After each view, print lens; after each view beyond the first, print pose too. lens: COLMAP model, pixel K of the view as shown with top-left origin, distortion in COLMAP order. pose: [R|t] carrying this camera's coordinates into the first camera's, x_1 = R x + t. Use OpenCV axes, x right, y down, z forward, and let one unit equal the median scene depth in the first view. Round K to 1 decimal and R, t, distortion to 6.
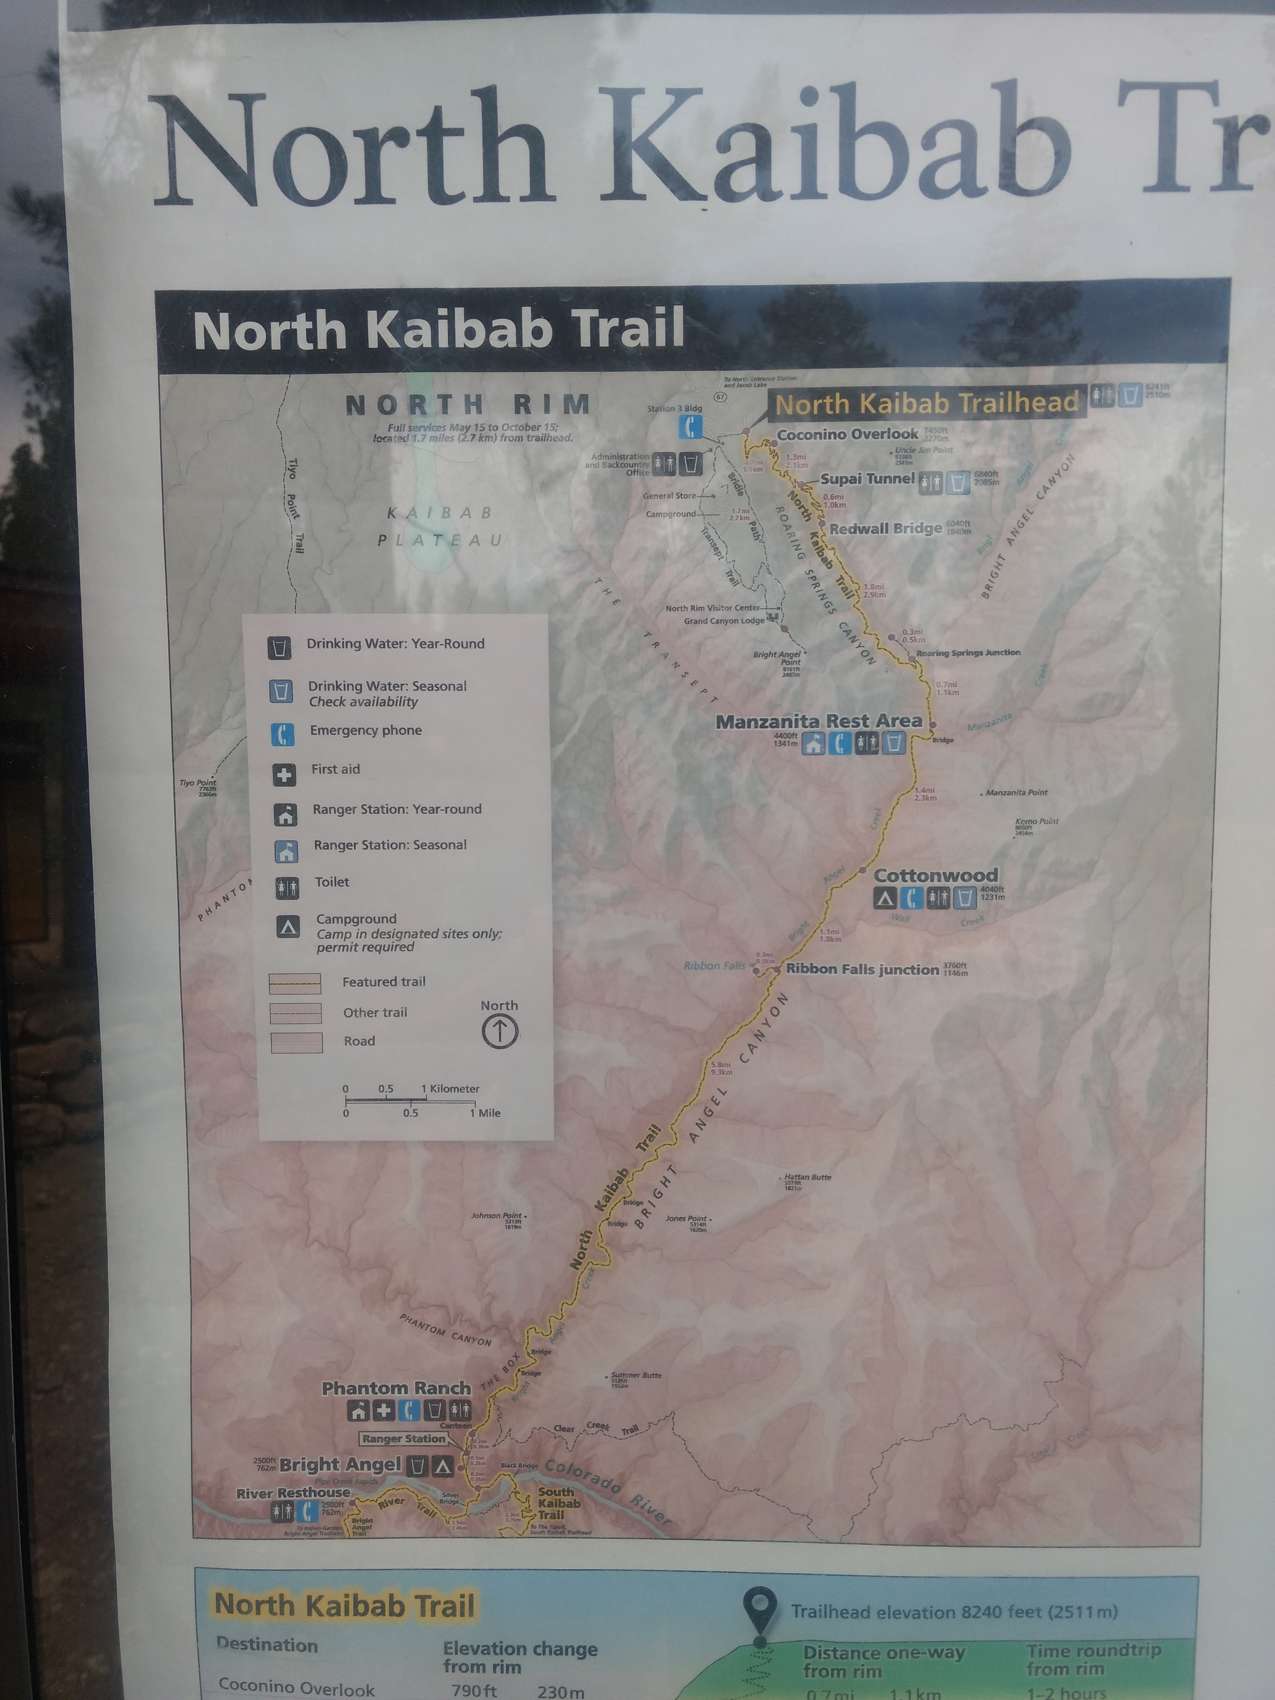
lens RADIAL K [[1322.1, 0, 639.1], [0, 1322.1, 769.9], [0, 0, 1]] dist [0.016861, 0.024626]
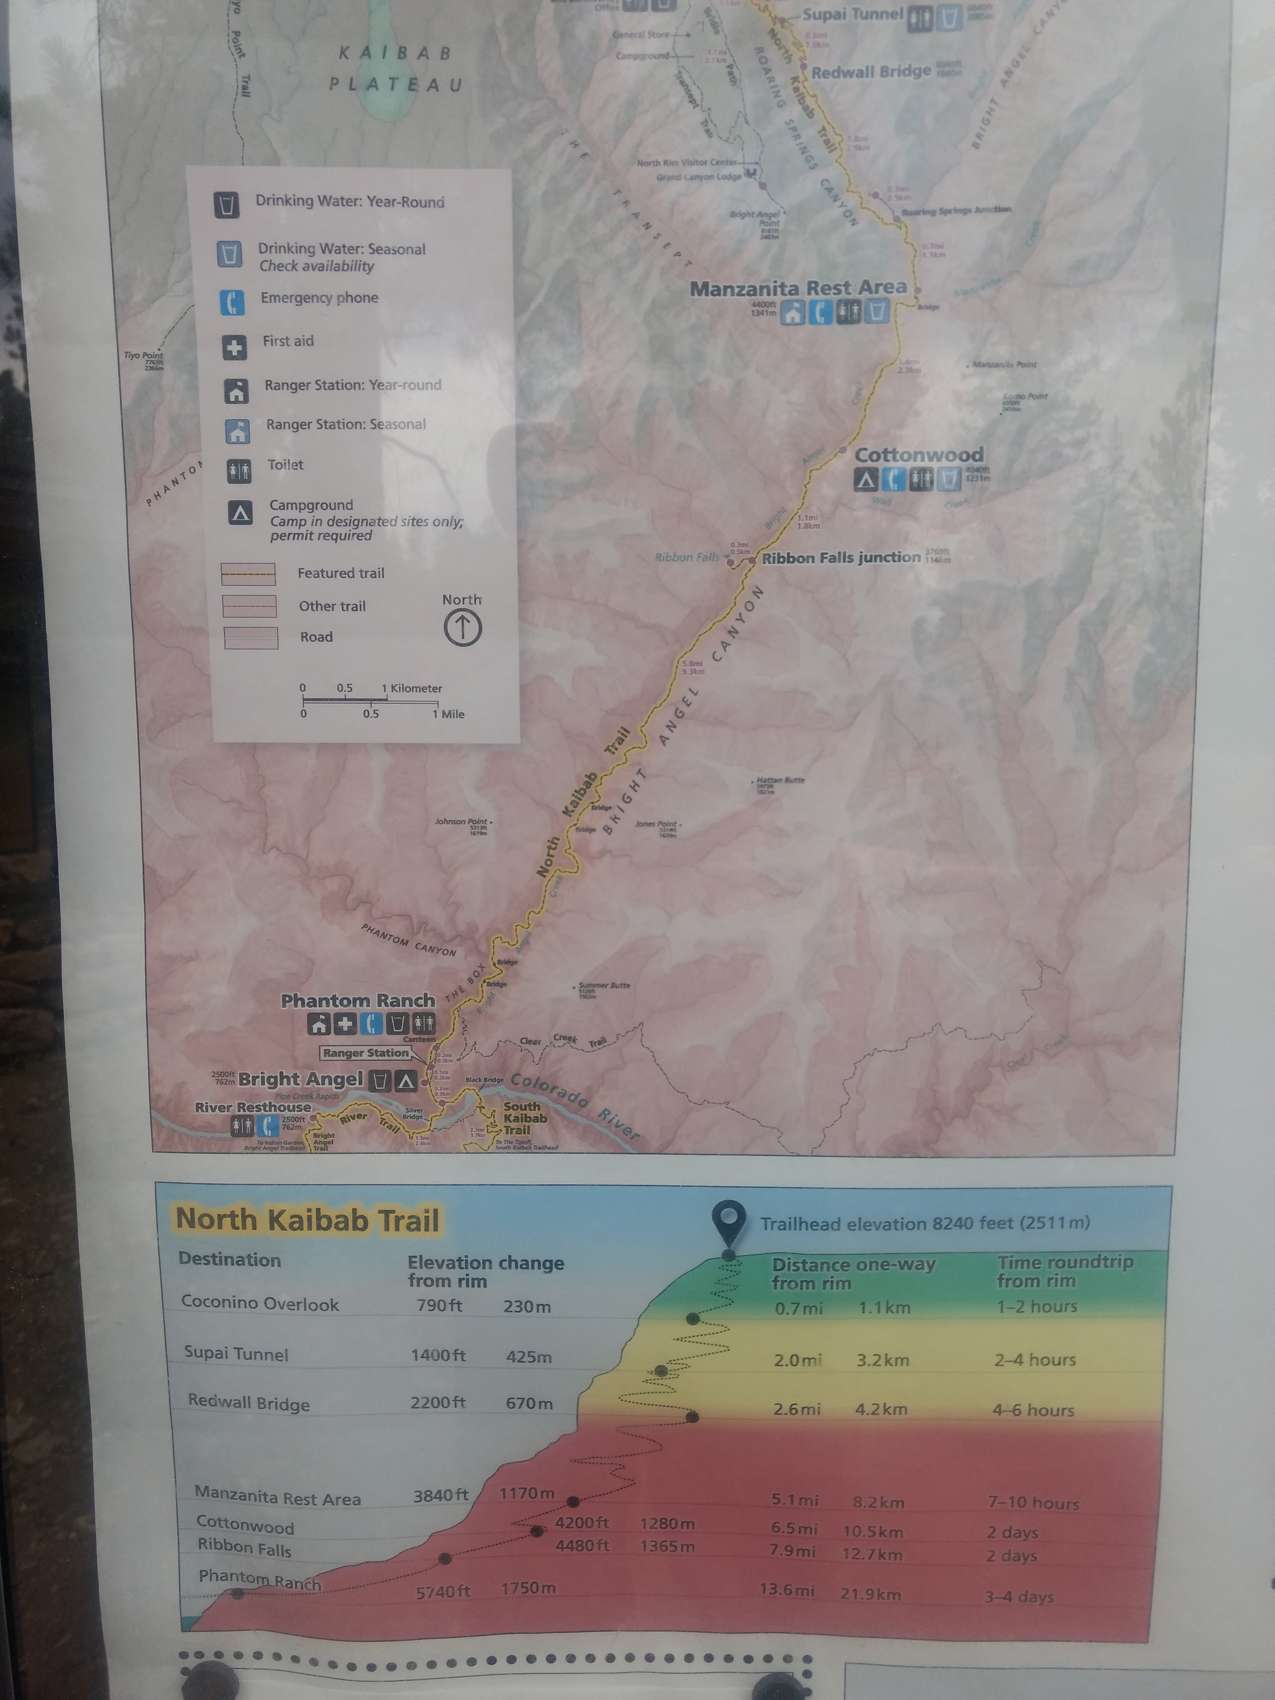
lens RADIAL K [[1322.1, 0, 639.1], [0, 1322.1, 769.9], [0, 0, 1]] dist [0.016861, 0.024626]
pose [[0.999968, 0.004342, 0.006683, 0.016491], [-0.004589, 0.999290, 0.037393, 0.263947], [-0.006516, -0.037422, 0.999278, 0.036687]]
